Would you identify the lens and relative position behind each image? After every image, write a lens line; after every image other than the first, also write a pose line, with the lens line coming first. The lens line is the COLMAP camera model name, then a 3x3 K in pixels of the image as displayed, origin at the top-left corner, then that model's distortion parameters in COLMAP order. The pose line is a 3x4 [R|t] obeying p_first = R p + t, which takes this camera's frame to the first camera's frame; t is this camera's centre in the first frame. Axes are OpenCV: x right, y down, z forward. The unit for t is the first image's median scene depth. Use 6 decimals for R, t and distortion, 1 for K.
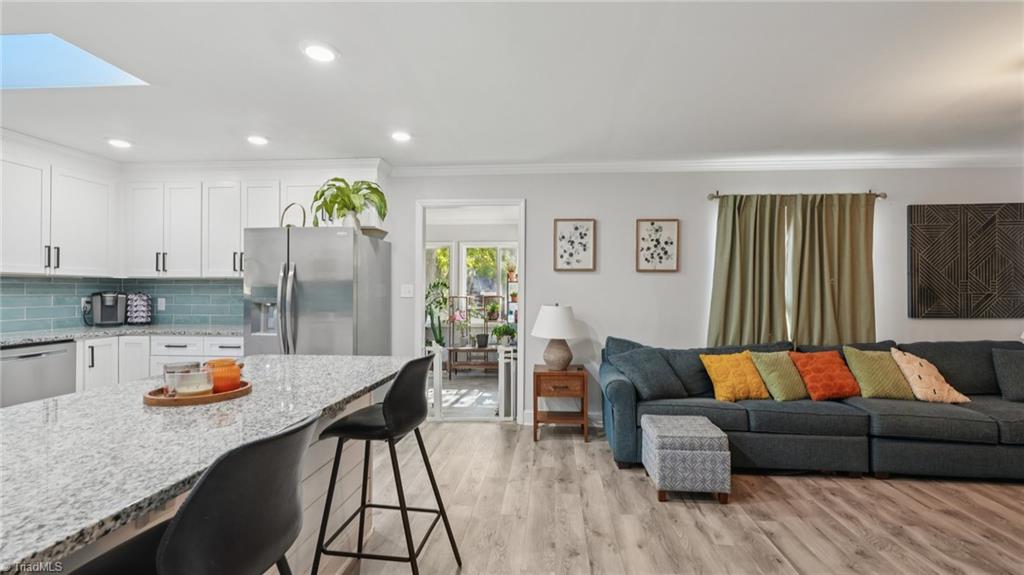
lens RADIAL K [[450.7, 0, 513.2], [0, 450.7, 289.8], [0, 0, 1]] dist [-0.002088, -0.000107]
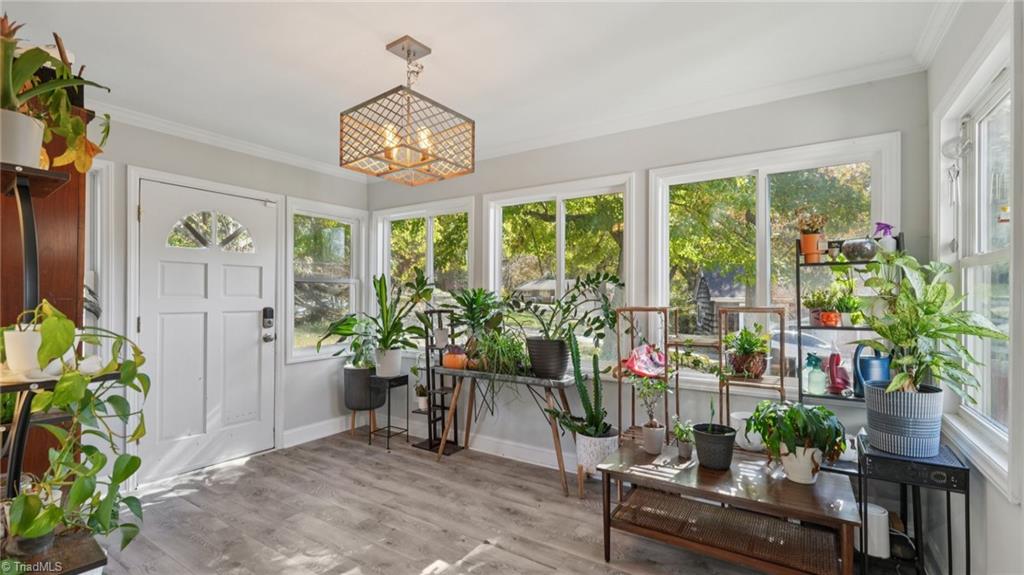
lens RADIAL K [[450.7, 0, 514.2], [0, 450.7, 291.8], [0, 0, 1]] dist [-0.002088, -0.000107]
pose [[0.887356, -0.006571, -0.461038, -0.044041], [0.006225, 0.999978, -0.002272, 0.001764], [0.461043, -0.000854, 0.887377, 0.616834]]
